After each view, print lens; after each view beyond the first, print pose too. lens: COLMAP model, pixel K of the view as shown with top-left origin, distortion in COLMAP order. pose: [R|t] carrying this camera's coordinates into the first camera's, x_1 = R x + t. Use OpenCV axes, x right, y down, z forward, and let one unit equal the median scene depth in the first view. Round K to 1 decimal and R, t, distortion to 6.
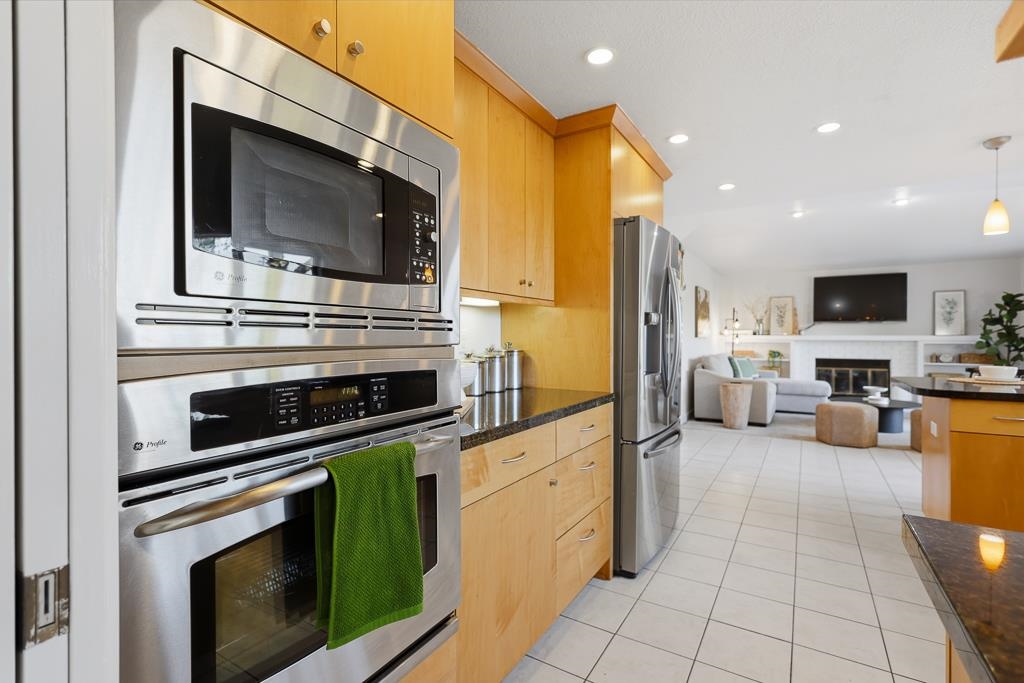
lens RADIAL K [[472.9, 0, 515.5], [0, 472.9, 339.7], [0, 0, 1]] dist [0.000402, 0.000670]
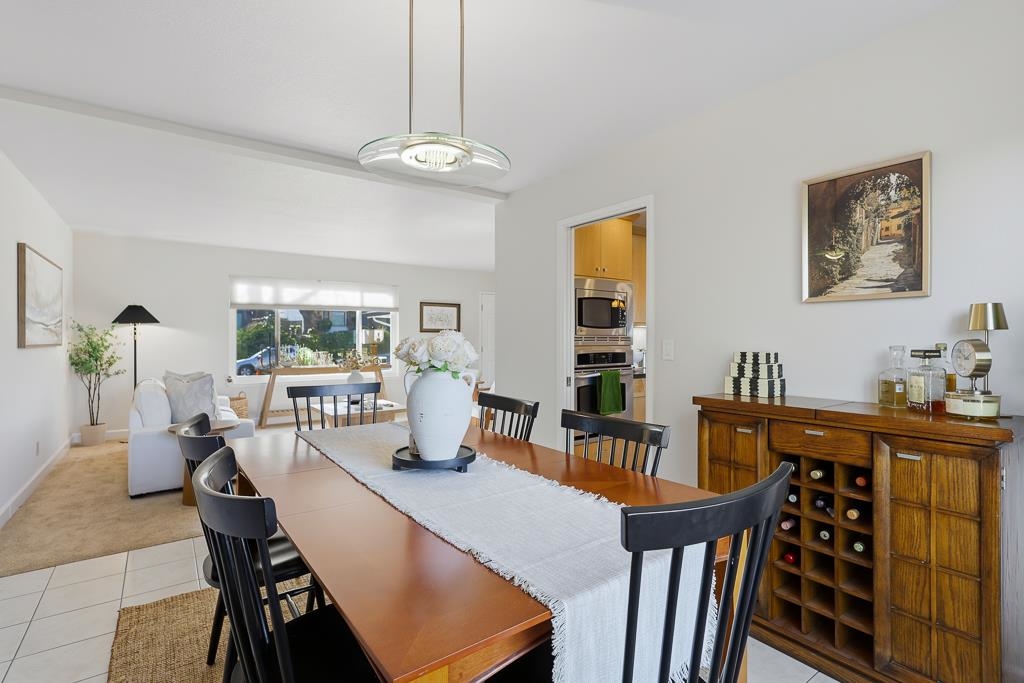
lens RADIAL K [[472.9, 0, 512.5], [0, 472.9, 334.7], [0, 0, 1]] dist [0.000402, 0.000670]
pose [[0.922703, 0.001108, -0.385509, 0.065443], [-0.005338, 0.999937, -0.009903, -0.004191], [0.385474, 0.011196, 0.922651, -0.408088]]
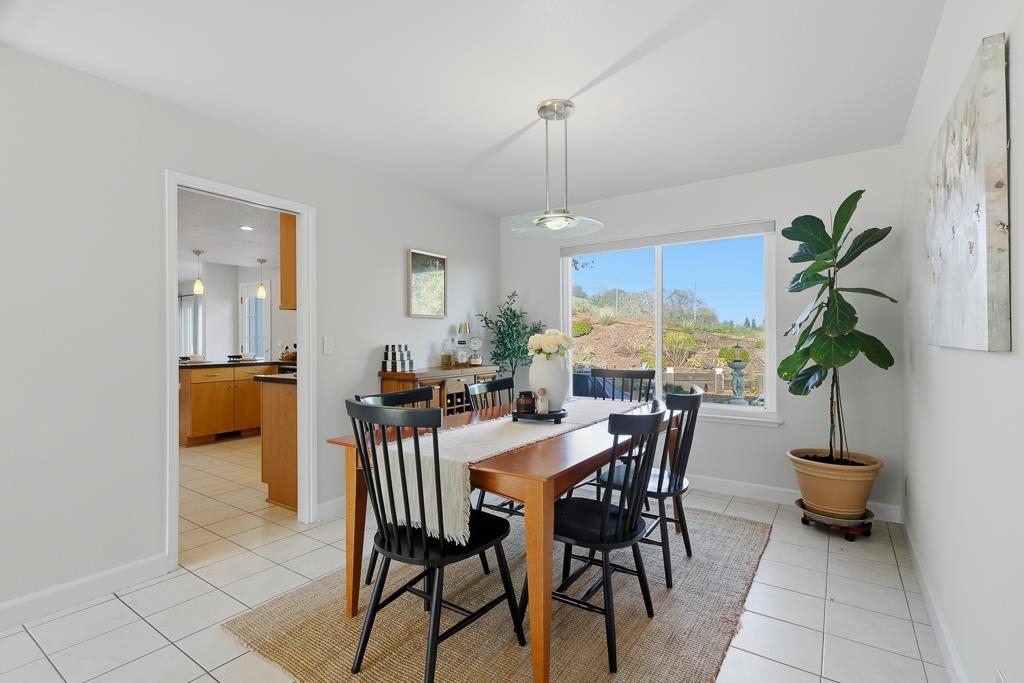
lens RADIAL K [[472.9, 0, 517.8], [0, 472.9, 337.2], [0, 0, 1]] dist [0.000402, 0.000670]
pose [[0.038484, 0.007634, 0.999230, -0.398725], [0.005813, 0.999952, -0.007863, -0.000187], [-0.999242, 0.006111, 0.038438, -0.206586]]
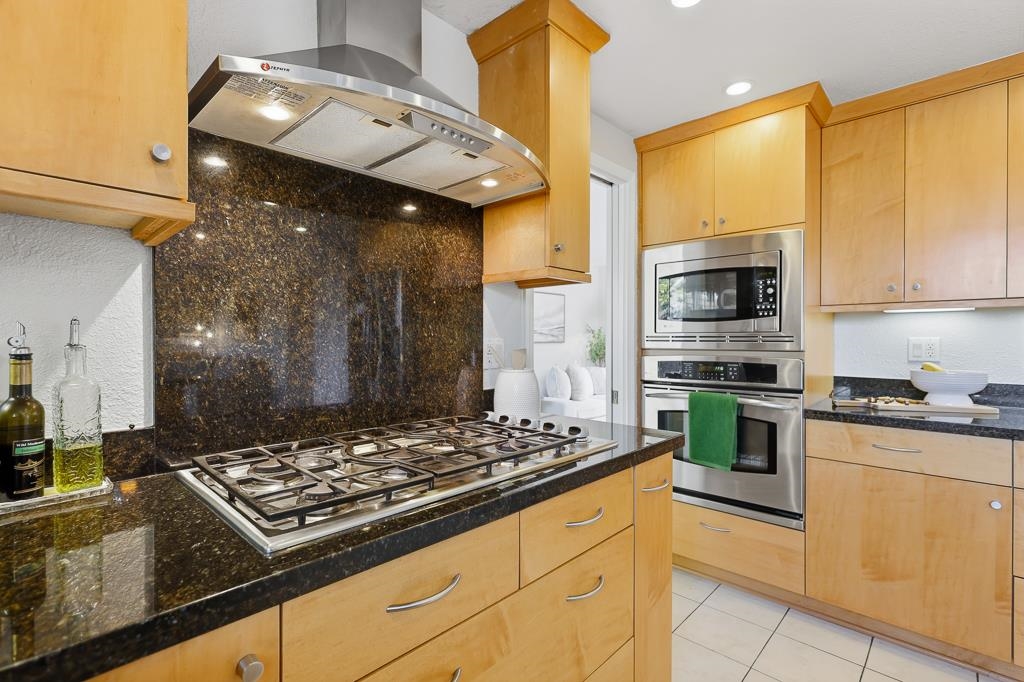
lens RADIAL K [[472.9, 0, 509.0], [0, 472.9, 339.6], [0, 0, 1]] dist [0.000402, 0.000670]
pose [[-0.206565, 0.004049, -0.978425, 0.297960], [-0.003123, 0.999984, 0.004798, -0.005790], [0.978428, 0.004047, -0.206549, 0.064697]]
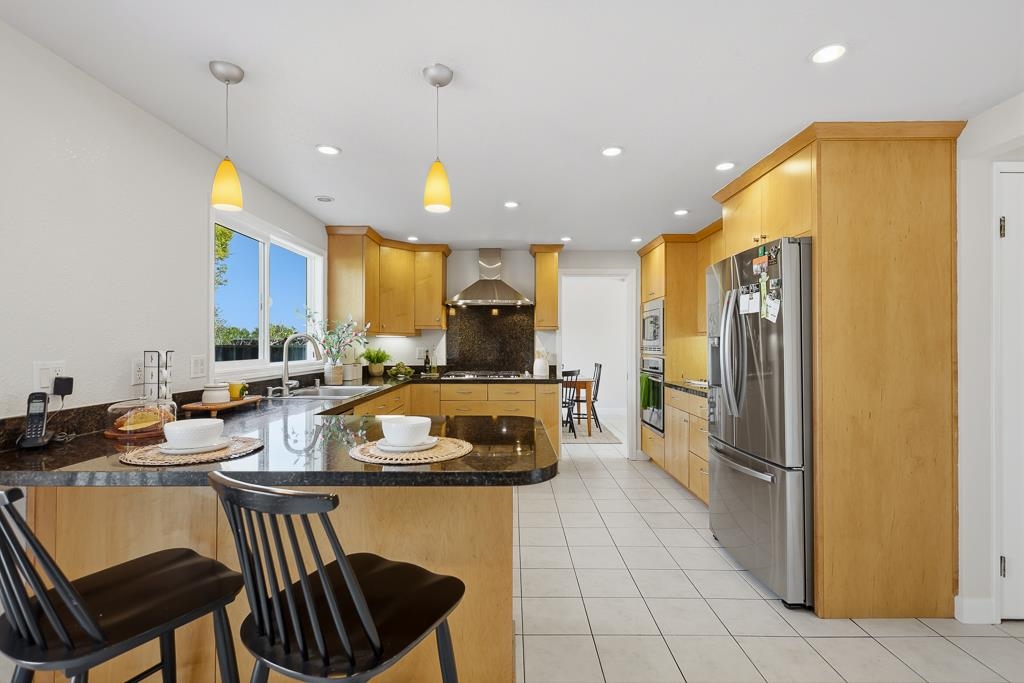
lens RADIAL K [[472.9, 0, 509.4], [0, 472.9, 340.3], [0, 0, 1]] dist [0.000402, 0.000670]
pose [[-0.856290, -0.005514, -0.516466, 0.469573], [-0.002125, 0.999972, -0.007154, -0.012119], [0.516491, -0.005028, -0.856278, 0.593187]]
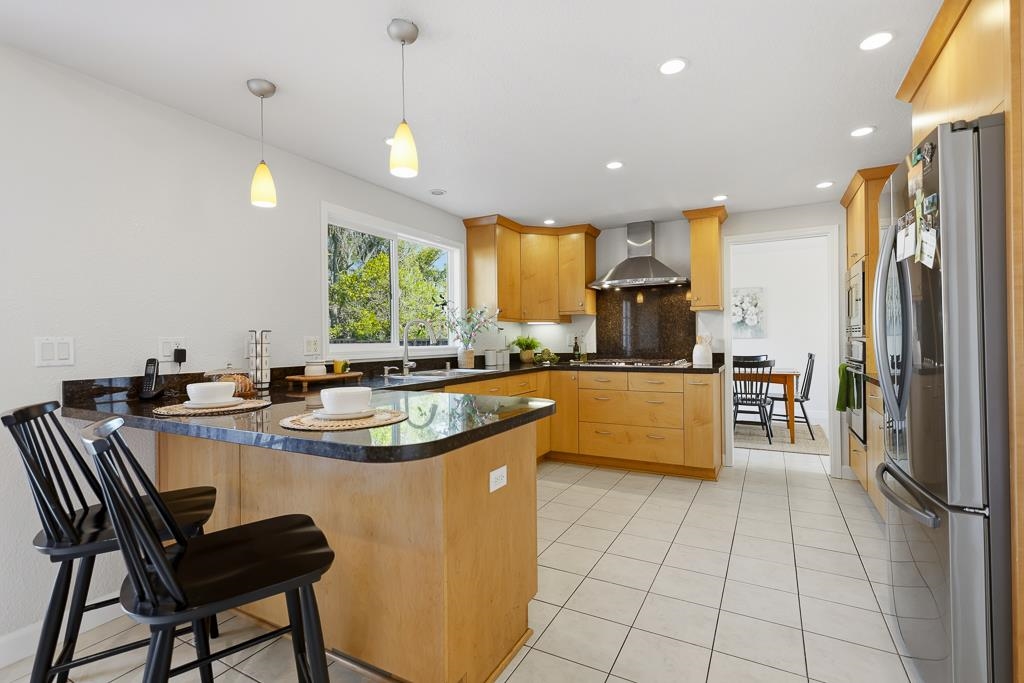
lens RADIAL K [[472.9, 0, 508.2], [0, 472.9, 340.7], [0, 0, 1]] dist [0.000402, 0.000670]
pose [[-0.998937, 0.011057, -0.044759, 0.338288], [0.010986, 0.999938, 0.001822, 0.000944], [0.044777, 0.001328, -0.998996, 0.600247]]
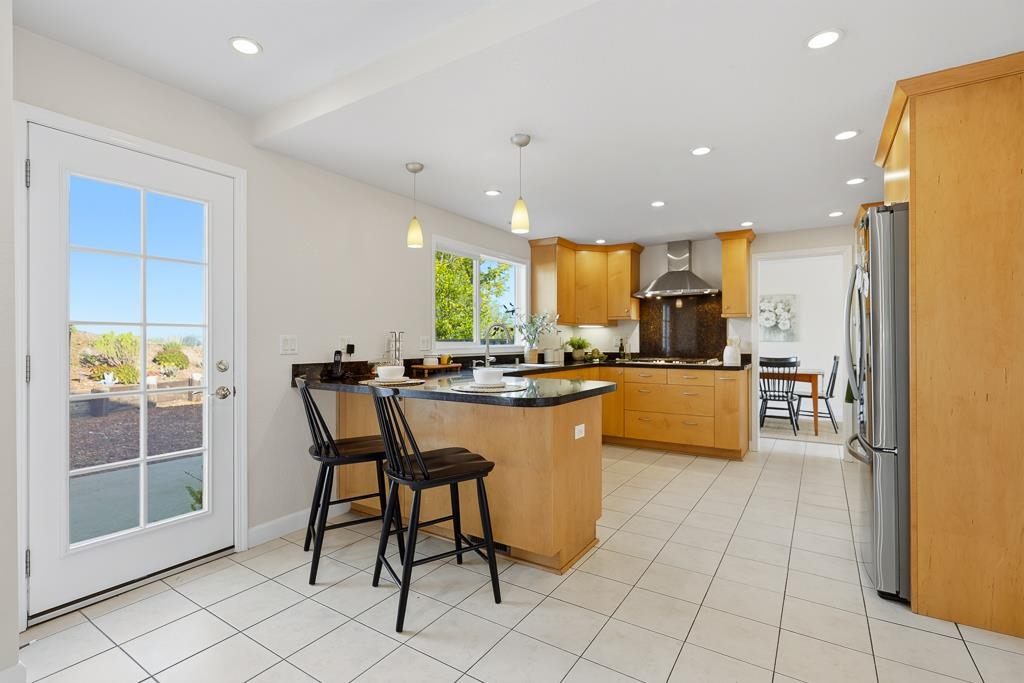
lens RADIAL K [[472.9, 0, 508.8], [0, 472.9, 340.8], [0, 0, 1]] dist [0.000402, 0.000670]
pose [[-0.999557, 0.000364, 0.029751, 0.375464], [0.000373, 1.000000, 0.000297, 0.001119], [-0.029751, 0.000308, -0.999557, 0.721916]]
